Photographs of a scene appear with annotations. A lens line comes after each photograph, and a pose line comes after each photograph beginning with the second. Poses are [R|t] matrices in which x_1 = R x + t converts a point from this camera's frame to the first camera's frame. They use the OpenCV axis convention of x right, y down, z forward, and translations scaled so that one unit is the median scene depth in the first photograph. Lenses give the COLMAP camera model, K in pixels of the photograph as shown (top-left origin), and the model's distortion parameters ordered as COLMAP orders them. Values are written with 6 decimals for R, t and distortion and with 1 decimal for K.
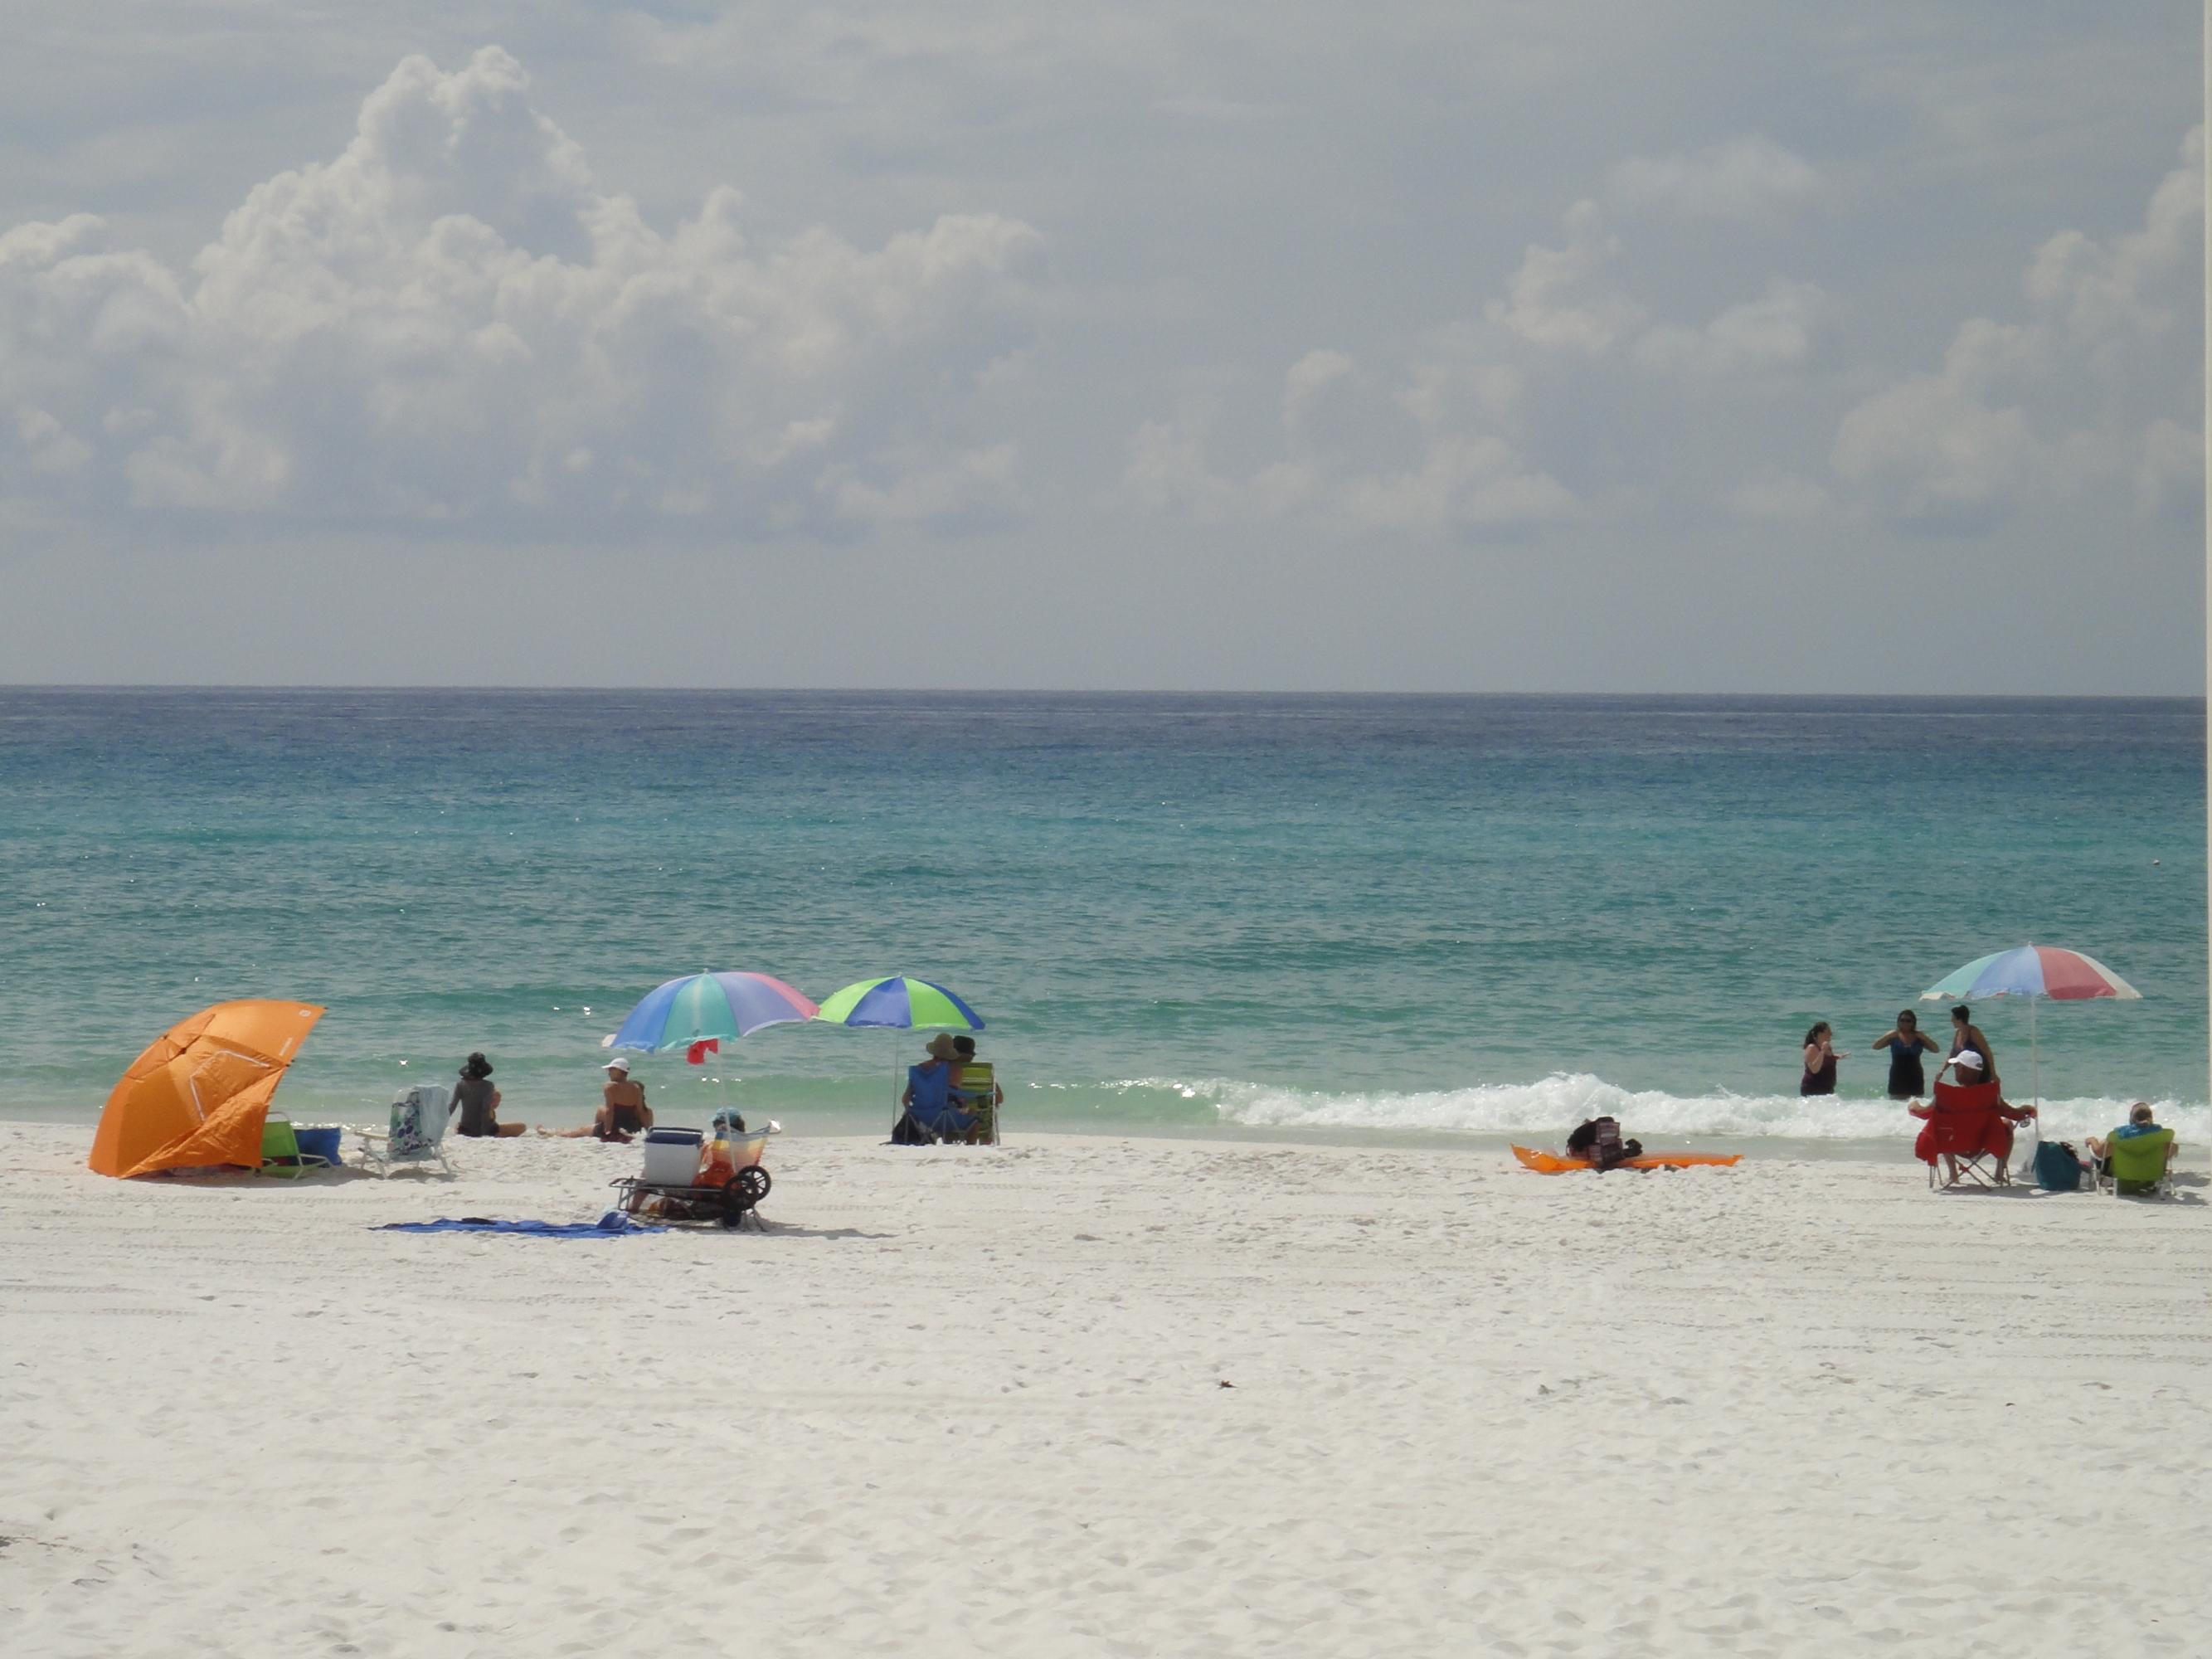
lens RADIAL K [[6656.8, 0, 1106.0], [0, 6656.8, 829.5], [0, 0, 1]] dist [0.546972, -0.016975]
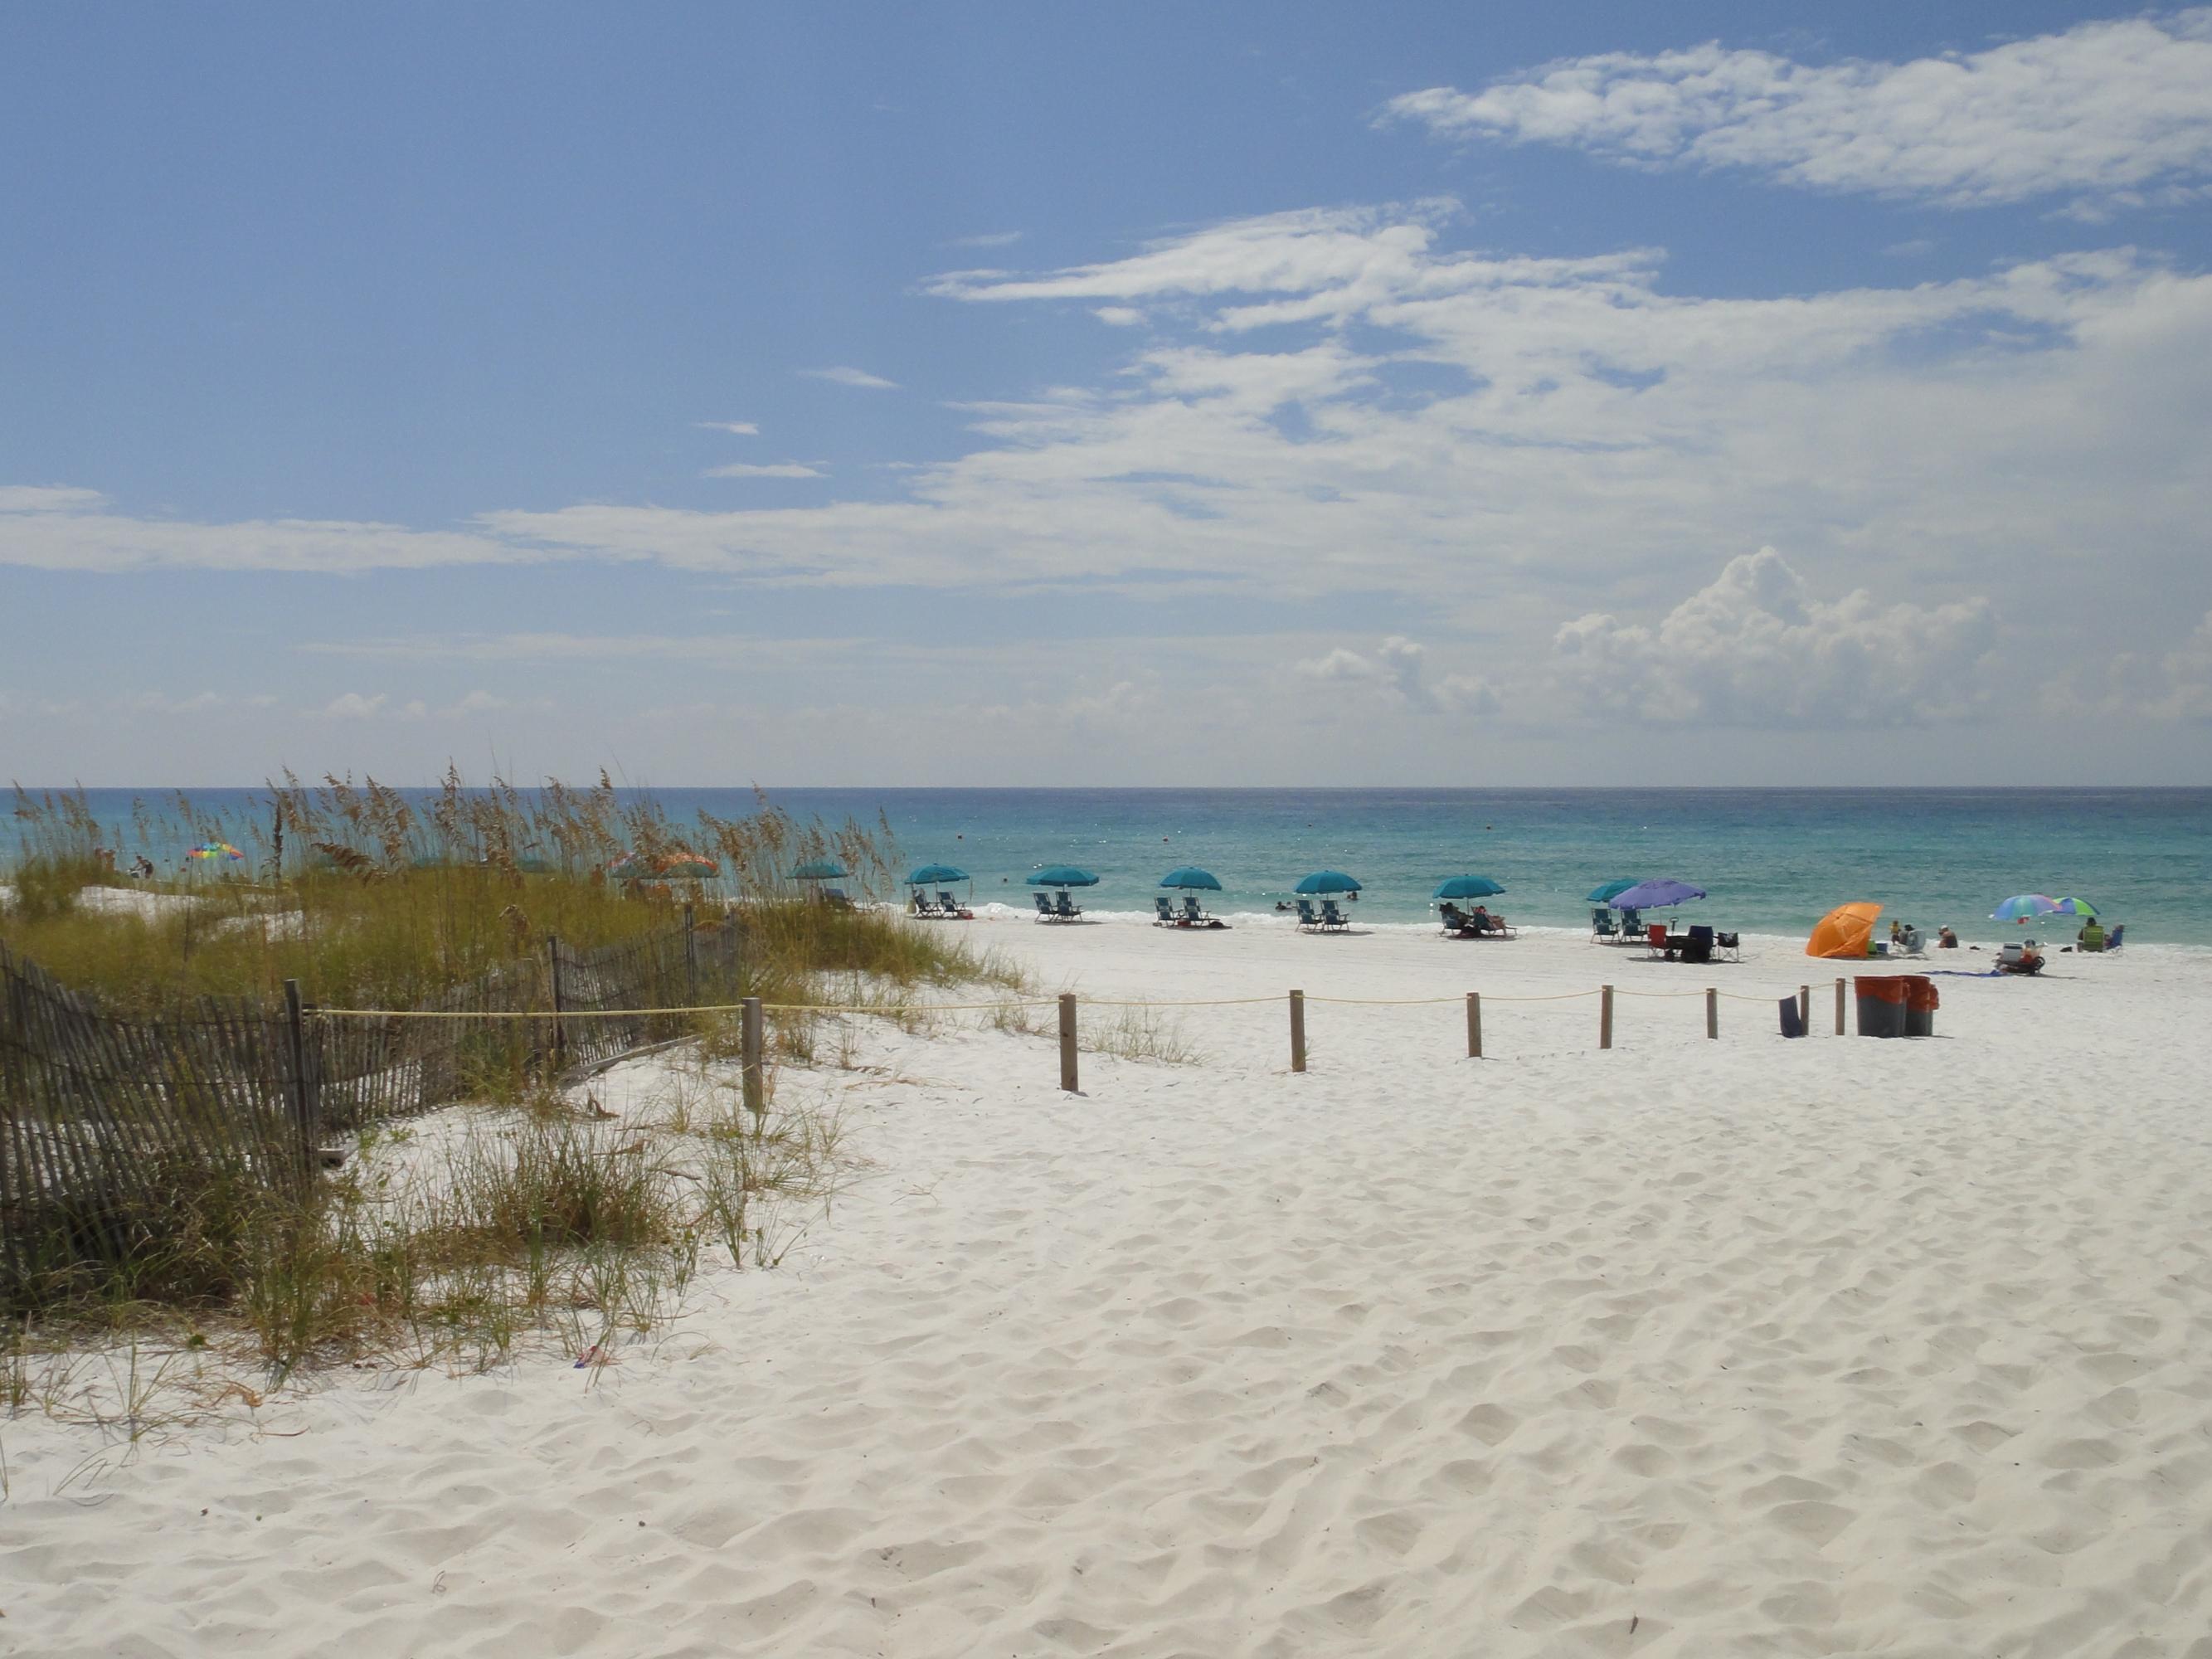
lens RADIAL K [[2518.7, 0, 1106.0], [0, 2518.7, 829.5], [0, 0, 1]] dist [0.001580, -0.000511]
pose [[0.939251, -0.002098, -0.343225, -0.049537], [0.000543, 0.999989, -0.004626, -0.003486], [0.343231, 0.004159, 0.939242, -0.226702]]
